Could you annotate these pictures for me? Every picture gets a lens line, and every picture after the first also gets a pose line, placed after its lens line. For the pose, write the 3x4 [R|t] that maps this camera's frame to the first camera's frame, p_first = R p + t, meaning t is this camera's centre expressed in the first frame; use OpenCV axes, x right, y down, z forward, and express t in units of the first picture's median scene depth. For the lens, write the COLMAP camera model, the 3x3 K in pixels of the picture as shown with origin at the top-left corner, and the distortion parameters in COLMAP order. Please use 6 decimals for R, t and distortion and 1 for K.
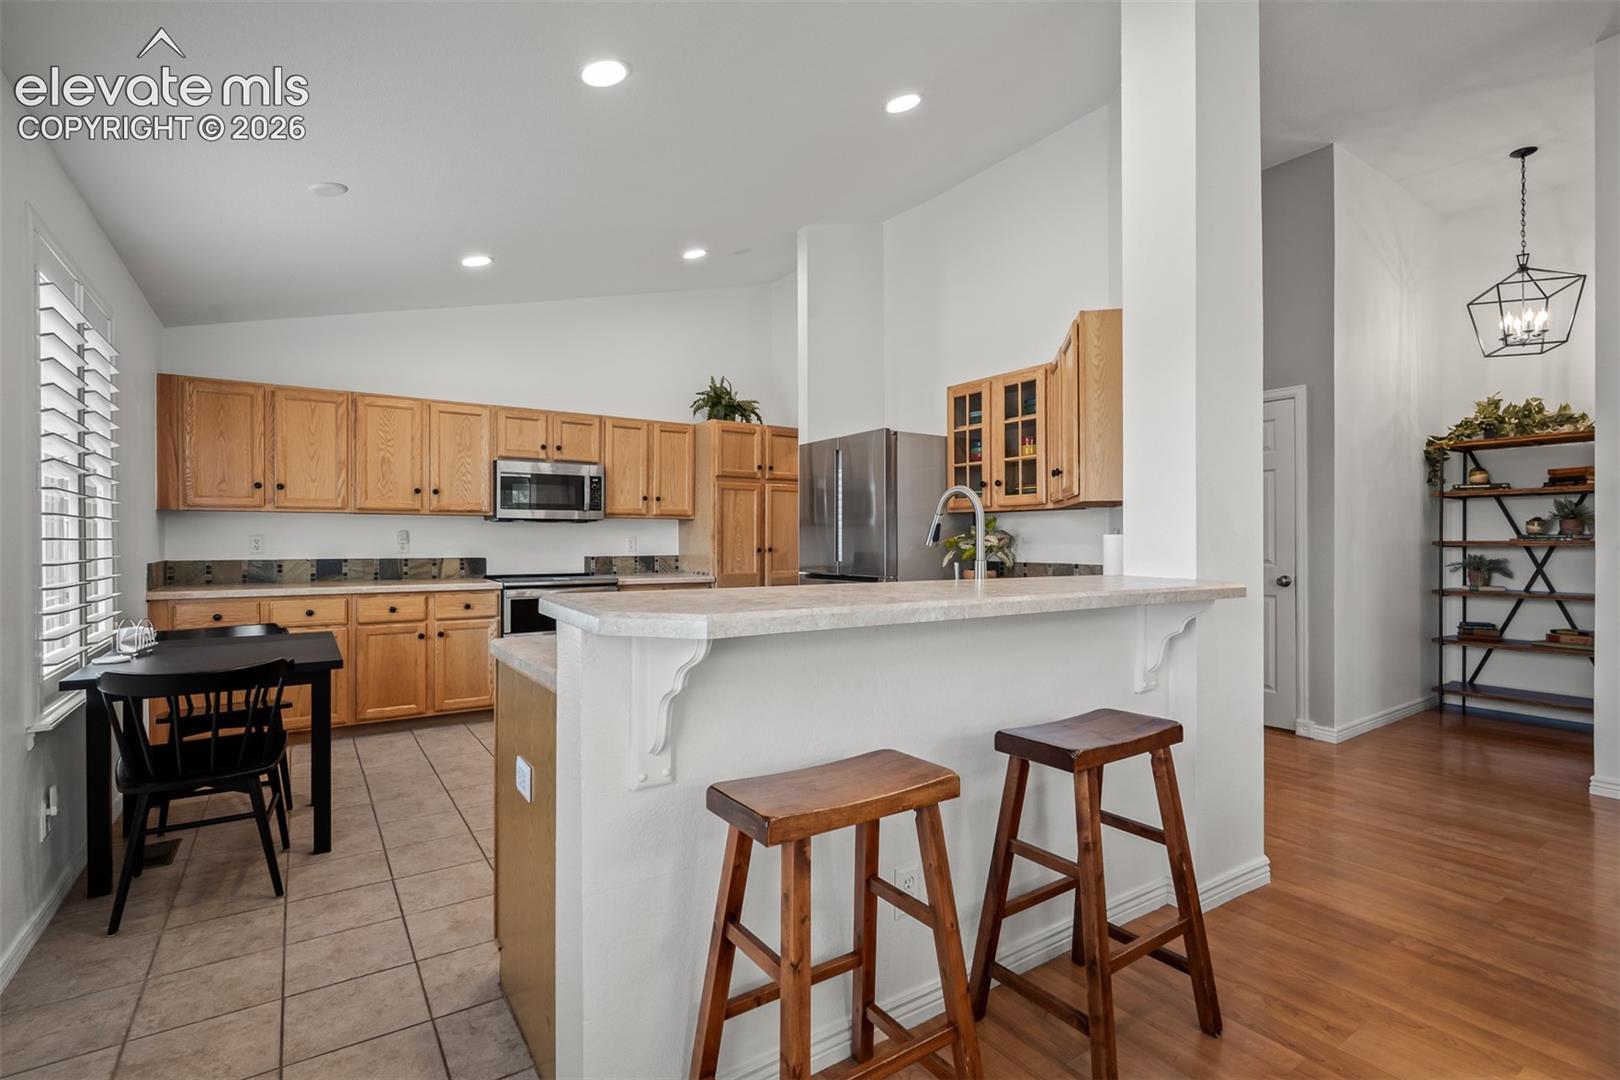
lens RADIAL K [[755.5, 0, 810.0], [0, 755.5, 540.0], [0, 0, 1]] dist [0.002358, 0.000427]
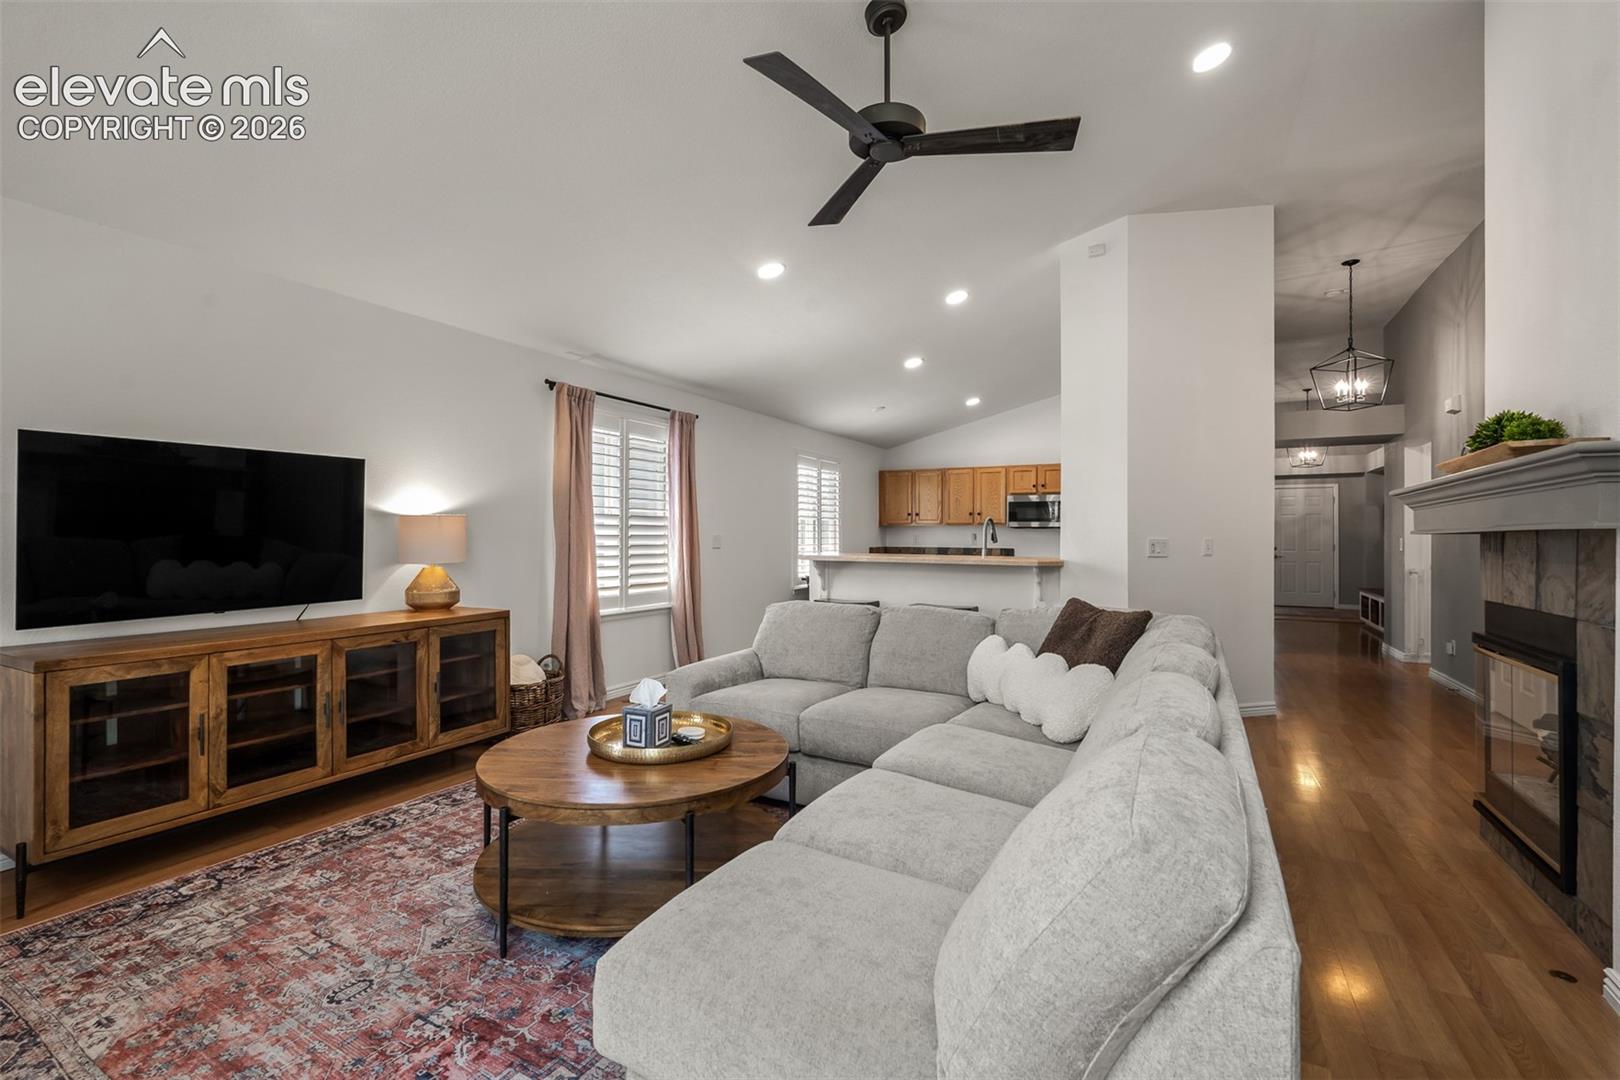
lens RADIAL K [[719.3, 0, 806.8], [0, 719.3, 530.8], [0, 0, 1]] dist [-0.001999, -0.000406]
pose [[0.472769, -0.004487, -0.881175, 0.934815], [-0.005019, 0.999957, -0.007785, -0.003102], [0.881172, 0.008103, 0.472726, -0.273891]]
